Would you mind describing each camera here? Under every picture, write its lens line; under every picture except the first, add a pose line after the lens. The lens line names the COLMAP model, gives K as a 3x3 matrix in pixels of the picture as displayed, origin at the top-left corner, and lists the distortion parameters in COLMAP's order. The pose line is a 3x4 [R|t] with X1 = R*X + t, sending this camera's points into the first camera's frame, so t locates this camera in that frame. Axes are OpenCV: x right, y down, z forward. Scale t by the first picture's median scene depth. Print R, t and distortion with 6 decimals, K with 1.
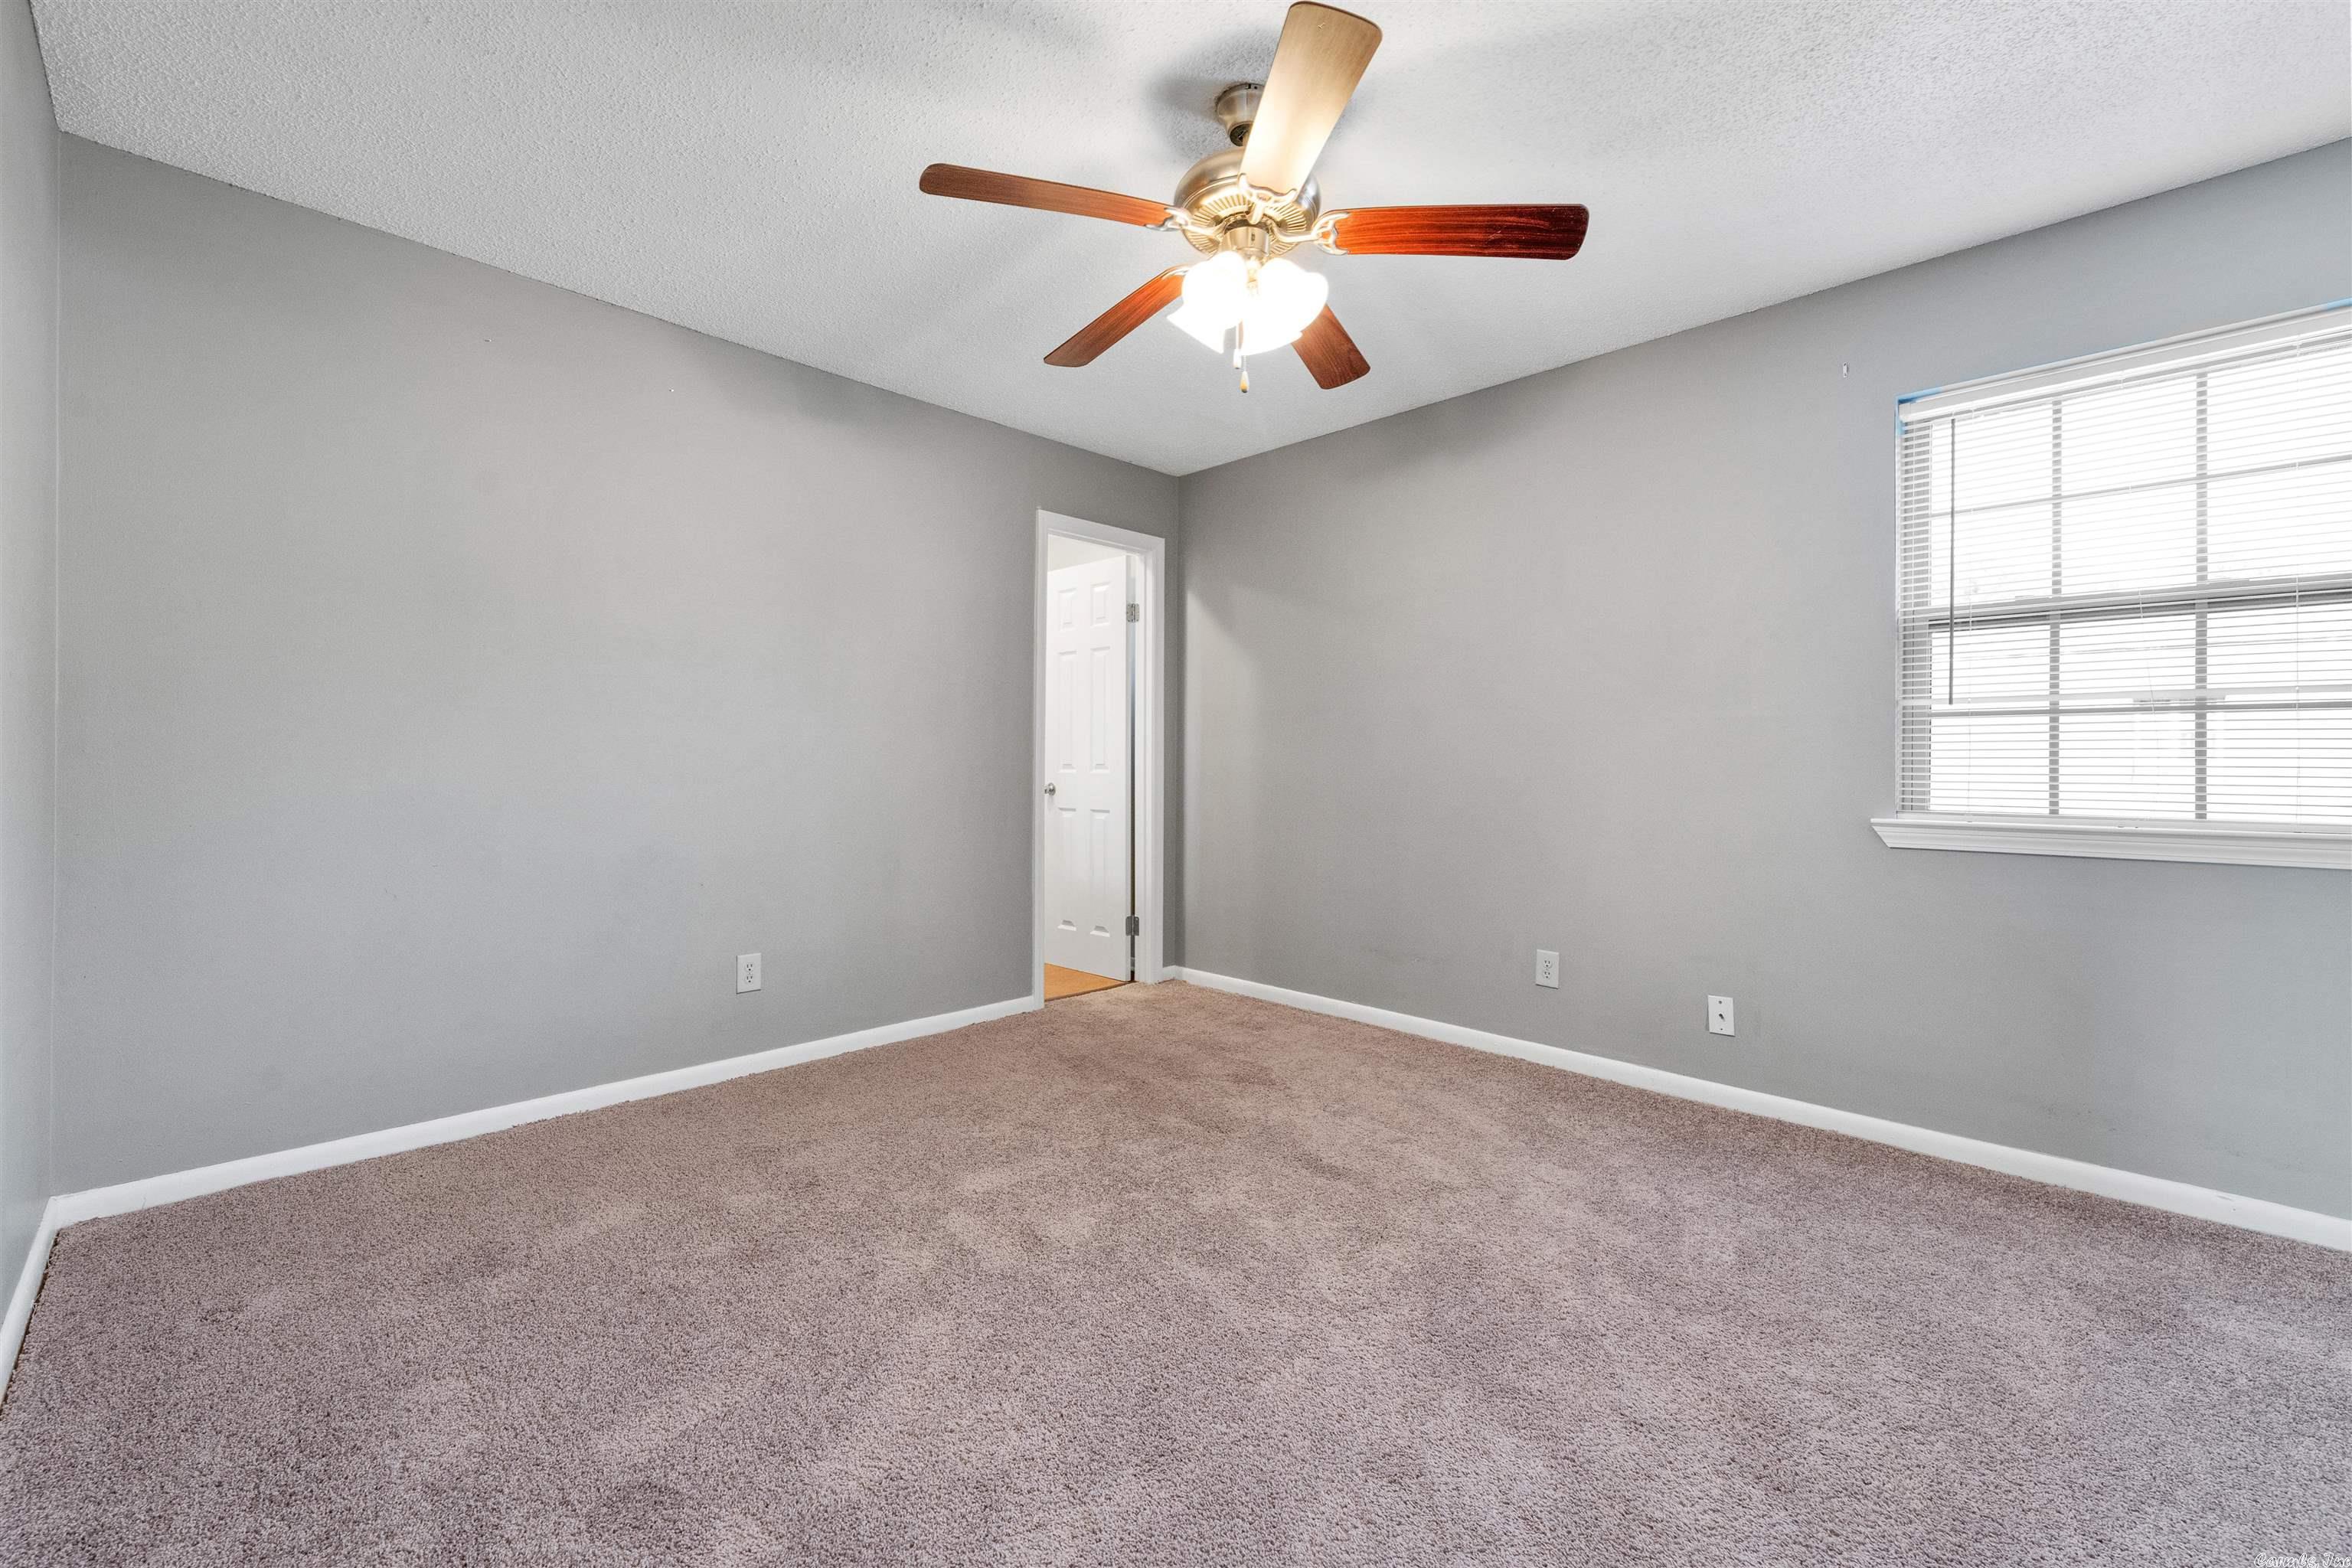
lens RADIAL K [[967.8, 0, 1179.1], [0, 967.8, 758.2], [0, 0, 1]] dist [0.001804, 0.000173]
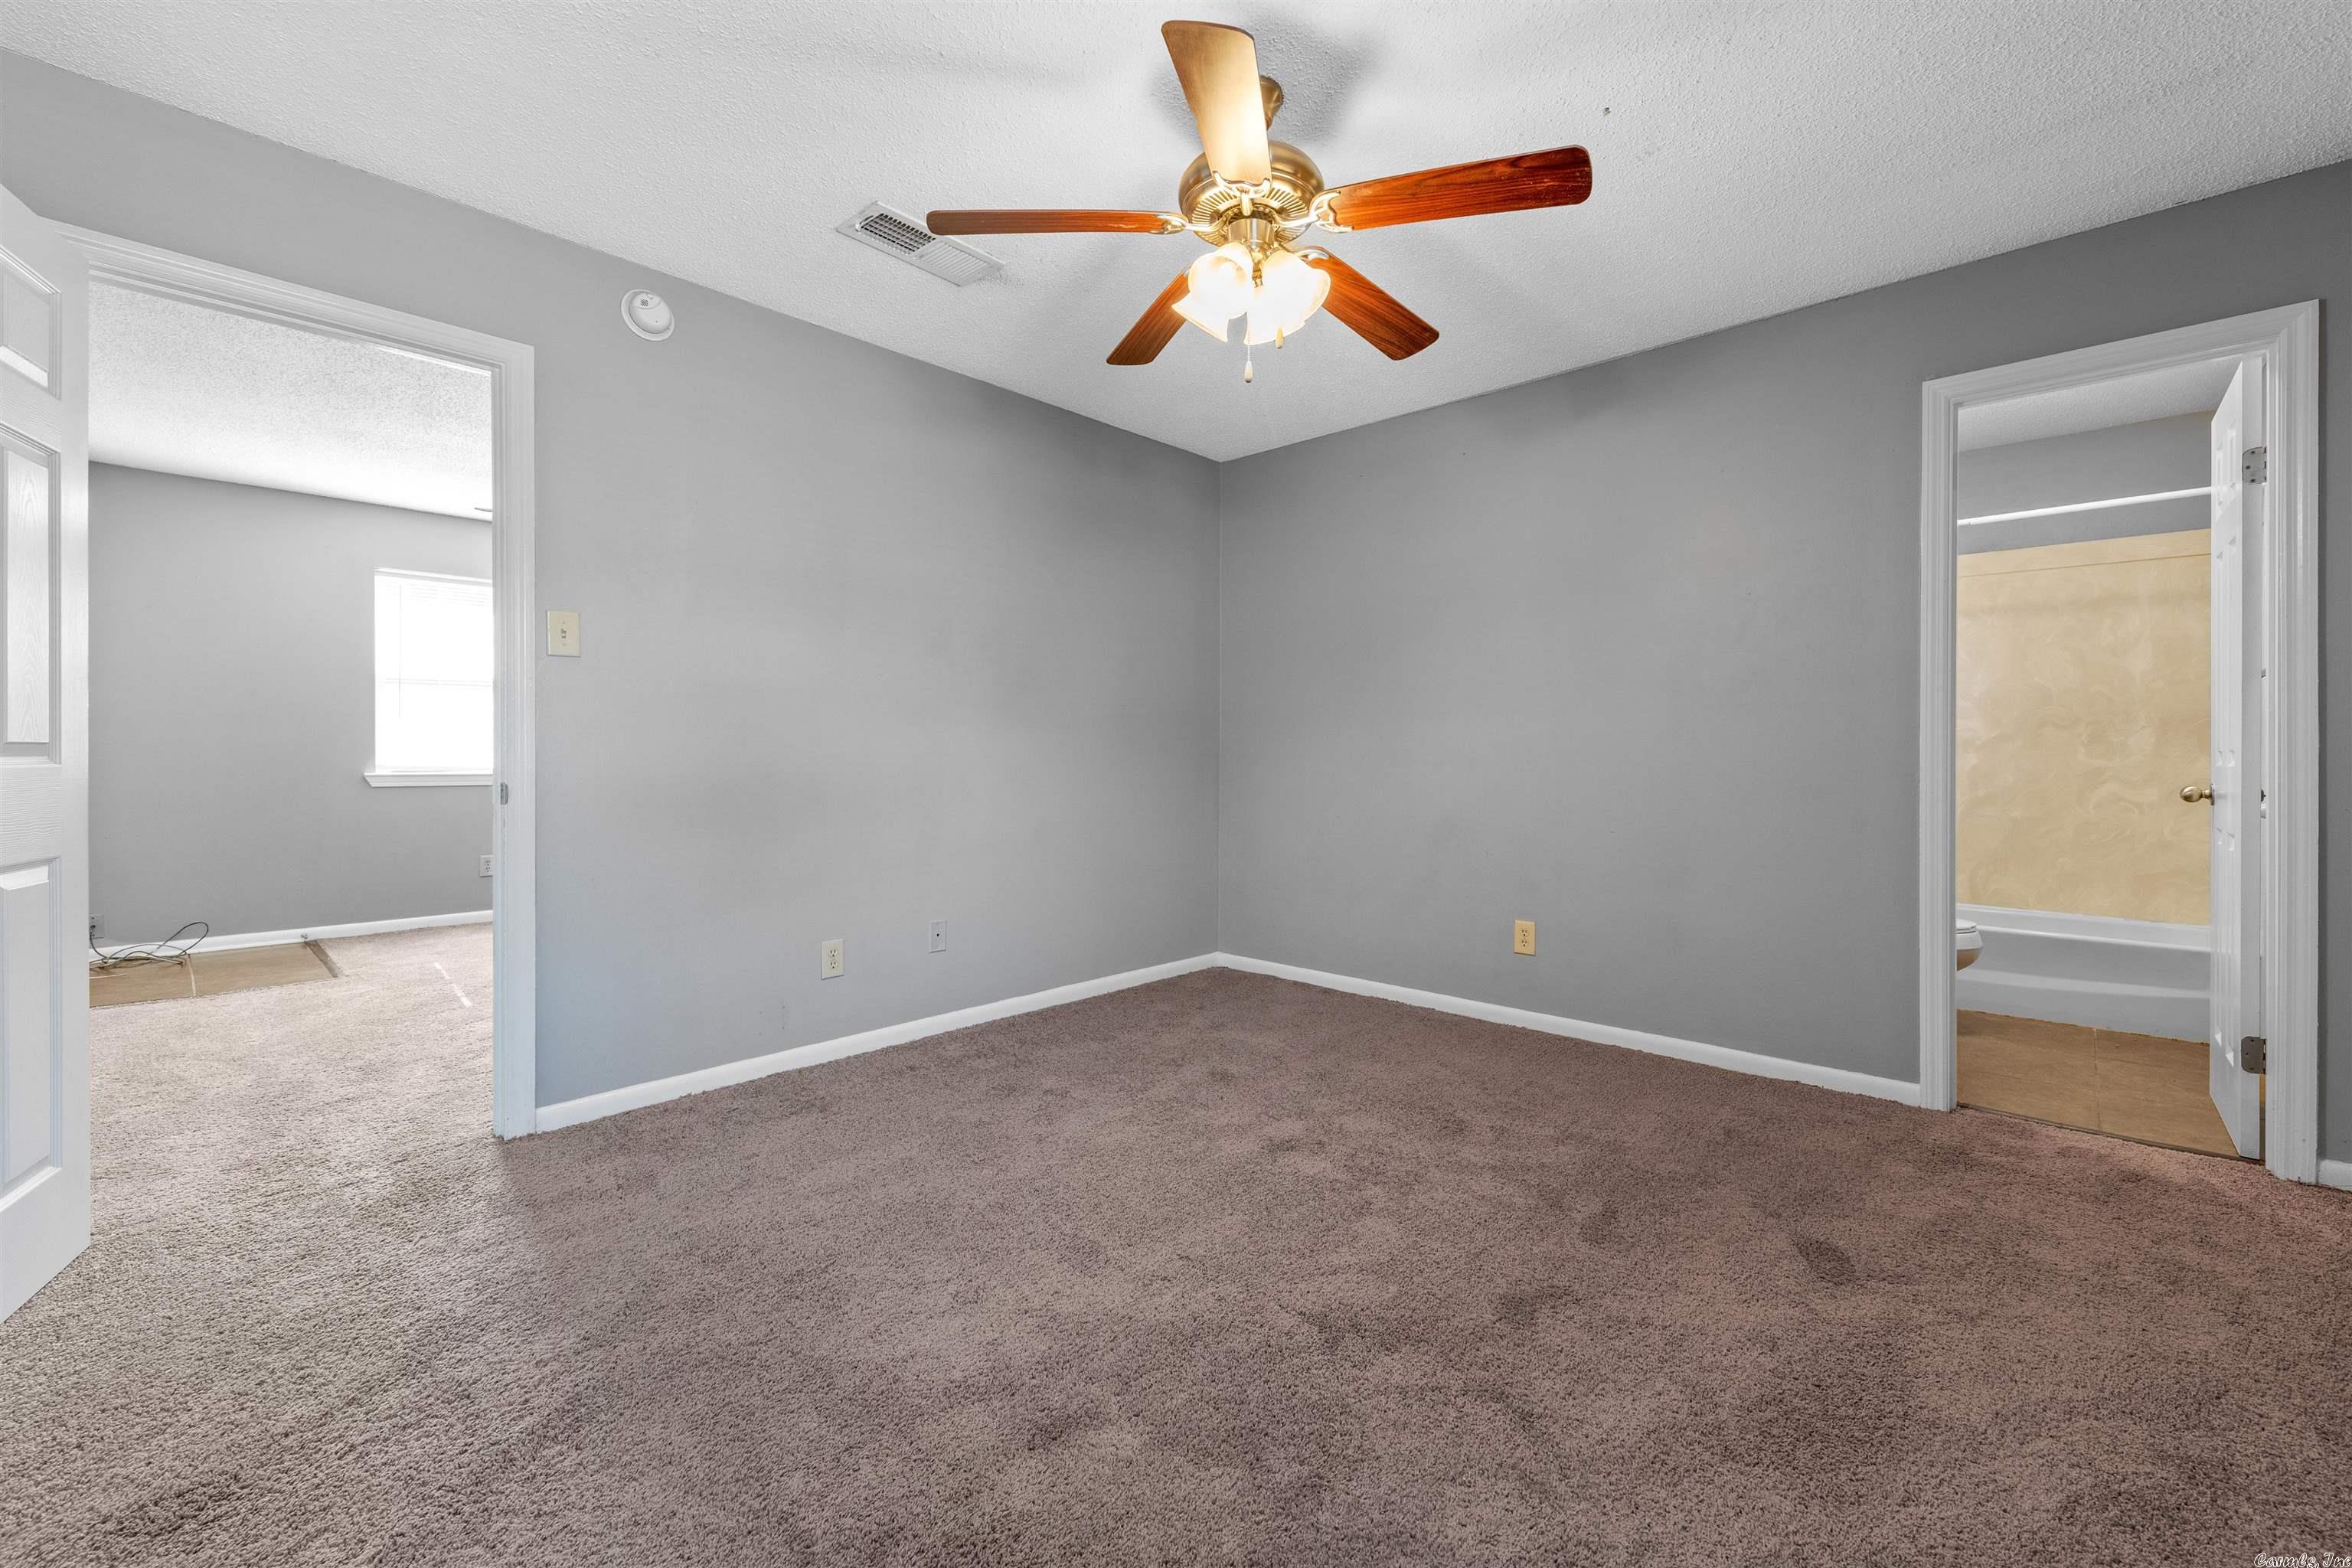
lens RADIAL K [[967.8, 0, 1179.1], [0, 967.8, 758.2], [0, 0, 1]] dist [0.001804, 0.000173]
pose [[0.007579, -0.000253, -0.999971, 0.845350], [0.005661, 0.999984, -0.000210, 0.011327], [0.999955, -0.005659, 0.007580, 0.721058]]
